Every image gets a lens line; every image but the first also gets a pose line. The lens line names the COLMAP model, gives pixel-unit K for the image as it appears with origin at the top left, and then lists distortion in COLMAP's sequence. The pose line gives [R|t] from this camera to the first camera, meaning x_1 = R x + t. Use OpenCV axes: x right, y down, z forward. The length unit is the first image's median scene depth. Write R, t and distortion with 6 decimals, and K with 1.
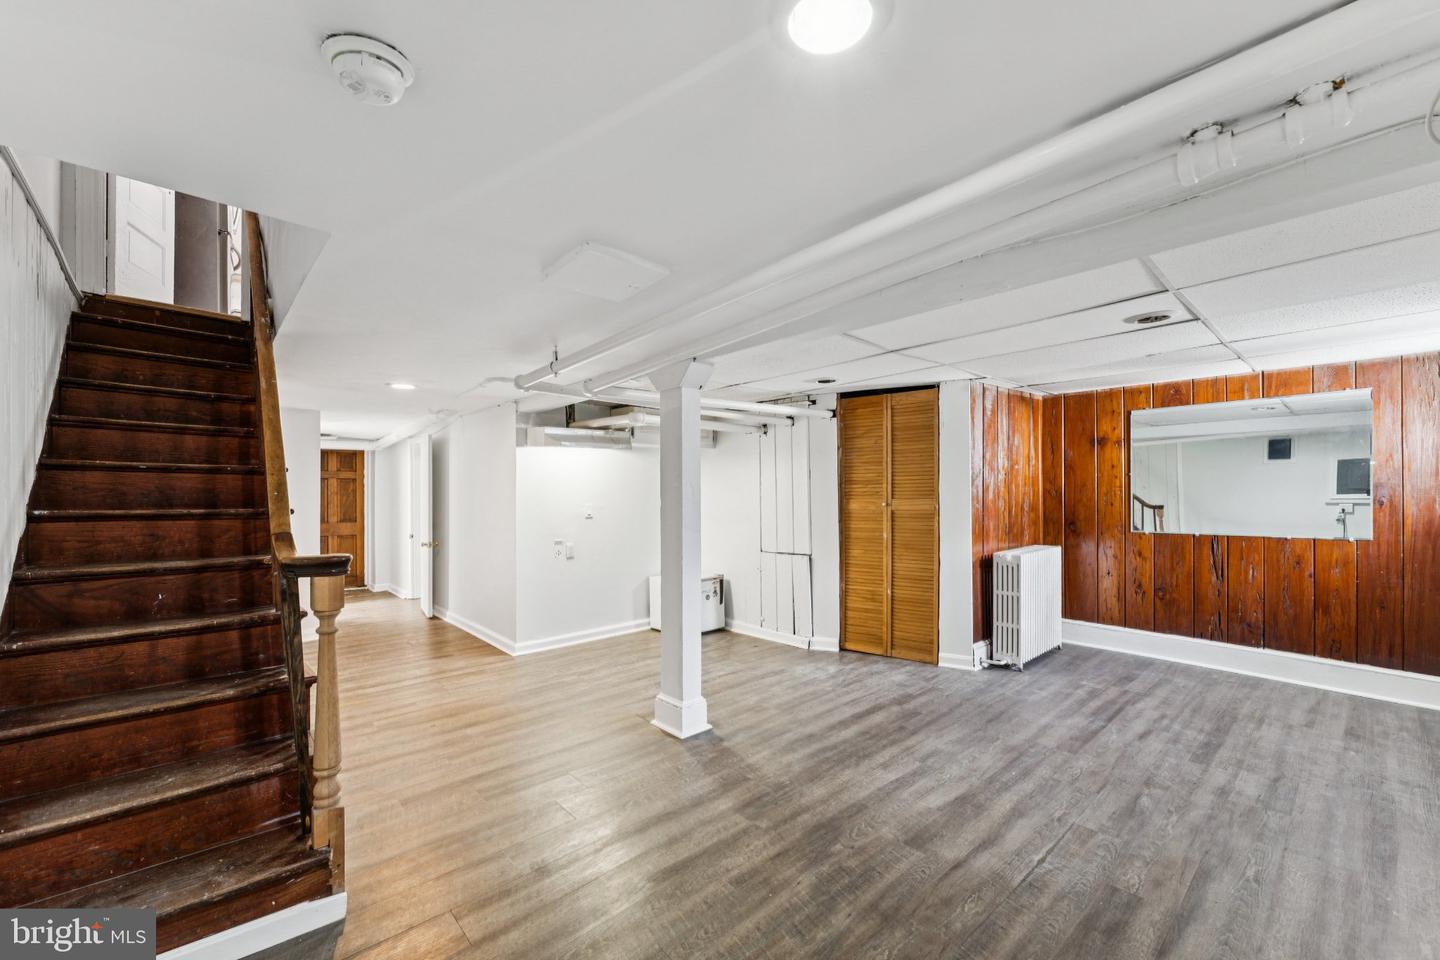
lens RADIAL K [[588.5, 0, 720.9], [0, 588.5, 495.7], [0, 0, 1]] dist [0.001747, 0.000300]
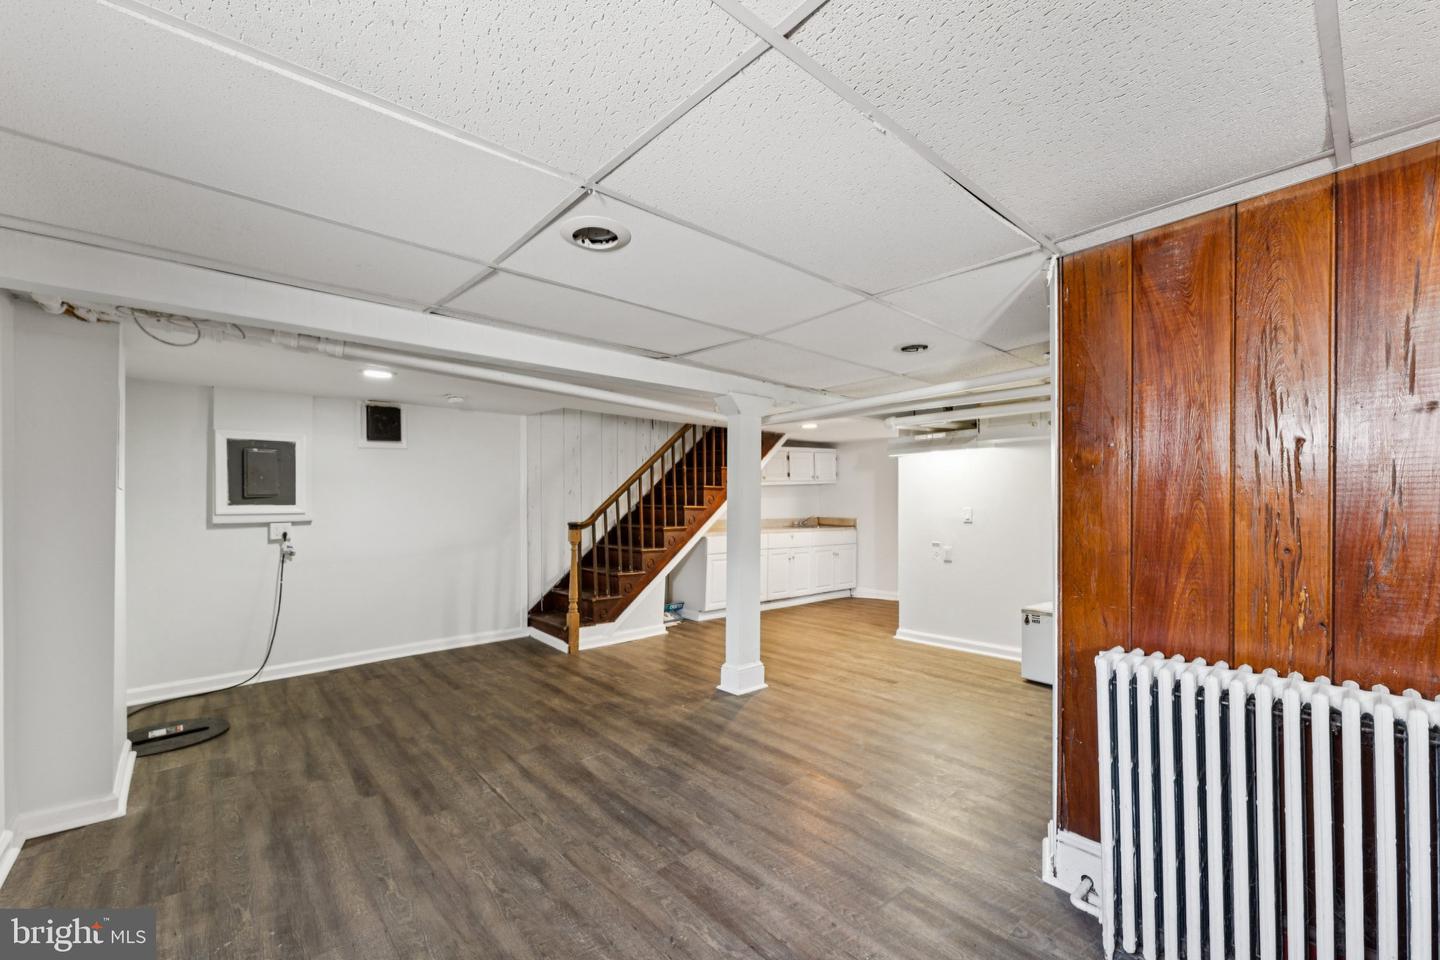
lens RADIAL K [[588.5, 0, 720.9], [0, 588.5, 495.7], [0, 0, 1]] dist [0.001747, 0.000300]
pose [[-0.009746, 0.000604, -0.999952, 1.462119], [0.001123, 0.999999, 0.000593, -0.013930], [0.999952, -0.001117, -0.009747, 1.213849]]
